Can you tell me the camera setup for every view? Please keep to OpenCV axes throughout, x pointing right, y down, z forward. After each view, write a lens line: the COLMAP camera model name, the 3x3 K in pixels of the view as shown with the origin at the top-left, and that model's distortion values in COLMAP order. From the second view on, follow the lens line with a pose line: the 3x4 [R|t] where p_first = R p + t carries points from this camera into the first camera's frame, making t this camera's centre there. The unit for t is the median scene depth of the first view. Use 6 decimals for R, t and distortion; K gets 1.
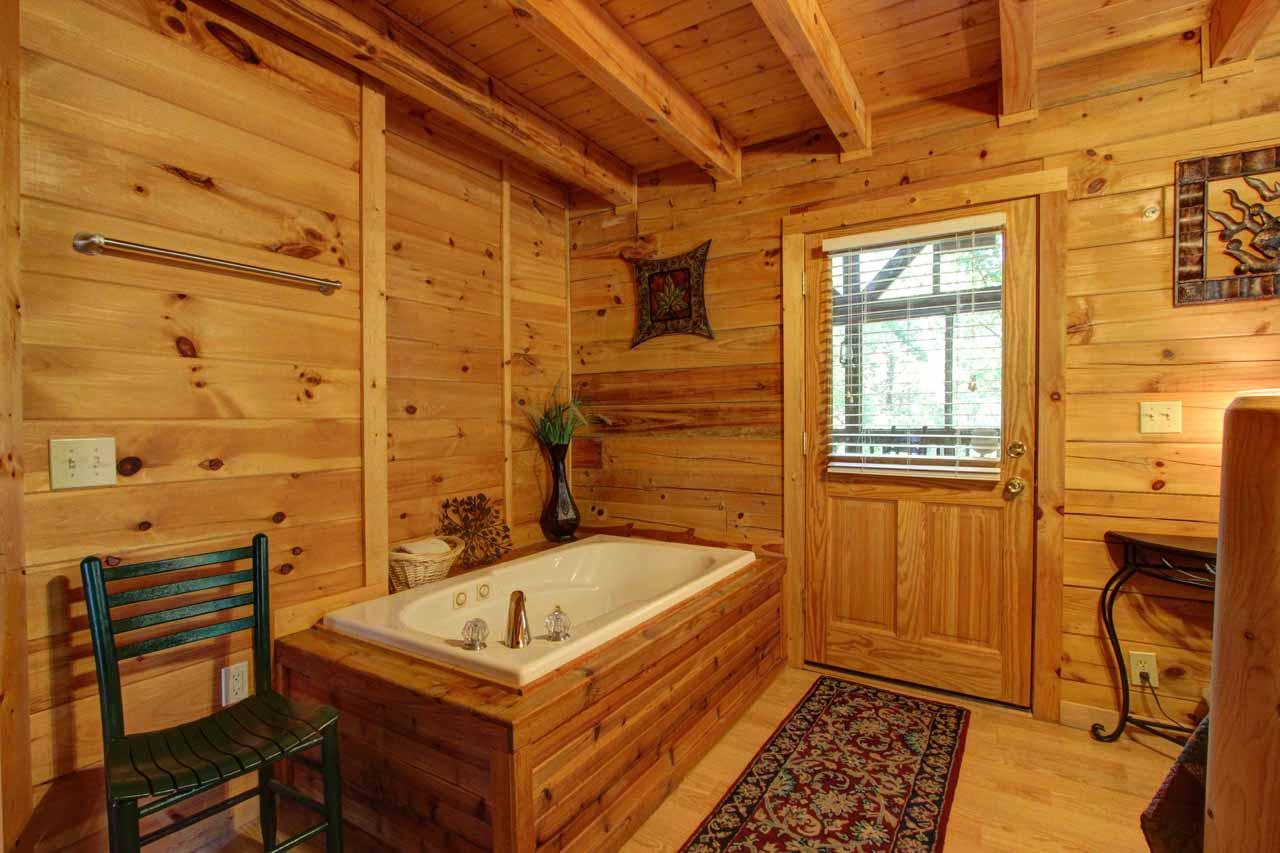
lens RADIAL K [[589.2, 0, 647.4], [0, 589.2, 430.1], [0, 0, 1]] dist [-0.020366, 0.003847]
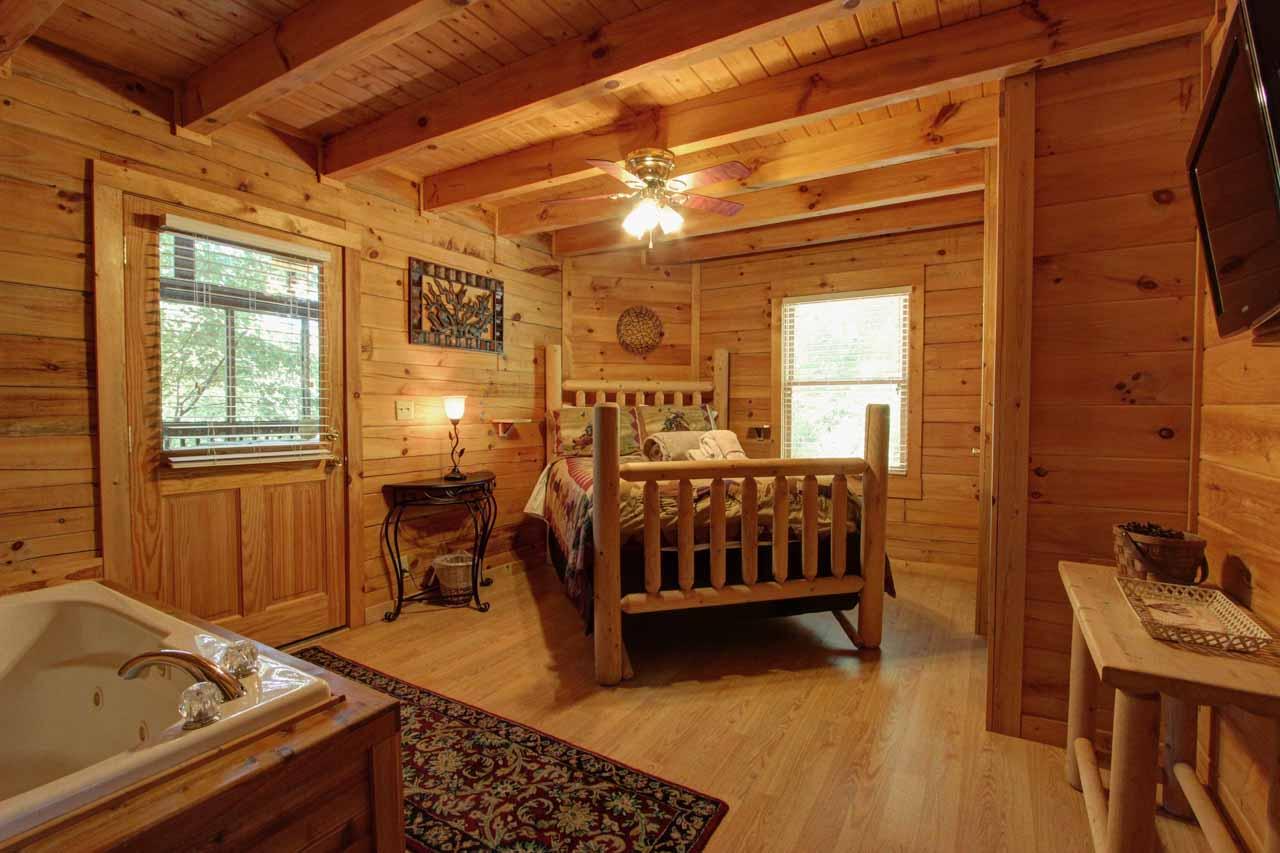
lens RADIAL K [[589.2, 0, 646.6], [0, 589.2, 427.4], [0, 0, 1]] dist [-0.020366, 0.003847]
pose [[-0.022527, -0.022518, 0.999493, -0.649452], [0.020822, 0.999519, 0.022988, 0.002050], [-0.999529, 0.021329, -0.022048, 0.296721]]
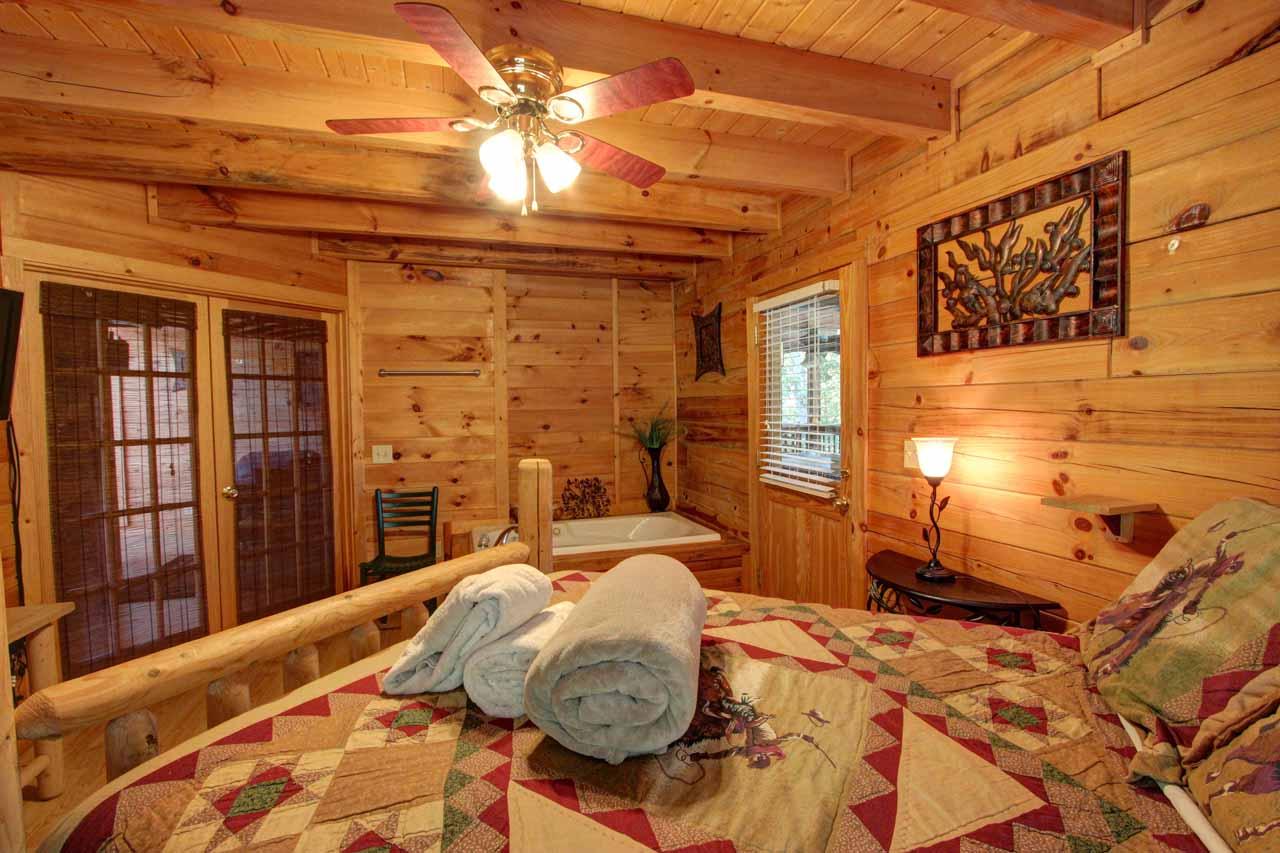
lens RADIAL K [[589.2, 0, 648.1], [0, 589.2, 429.7], [0, 0, 1]] dist [-0.020366, 0.003847]
pose [[0.766507, 0.023090, -0.641821, 1.009995], [-0.003392, 0.999485, 0.031905, -0.087822], [0.642227, -0.022278, 0.766190, -0.175344]]
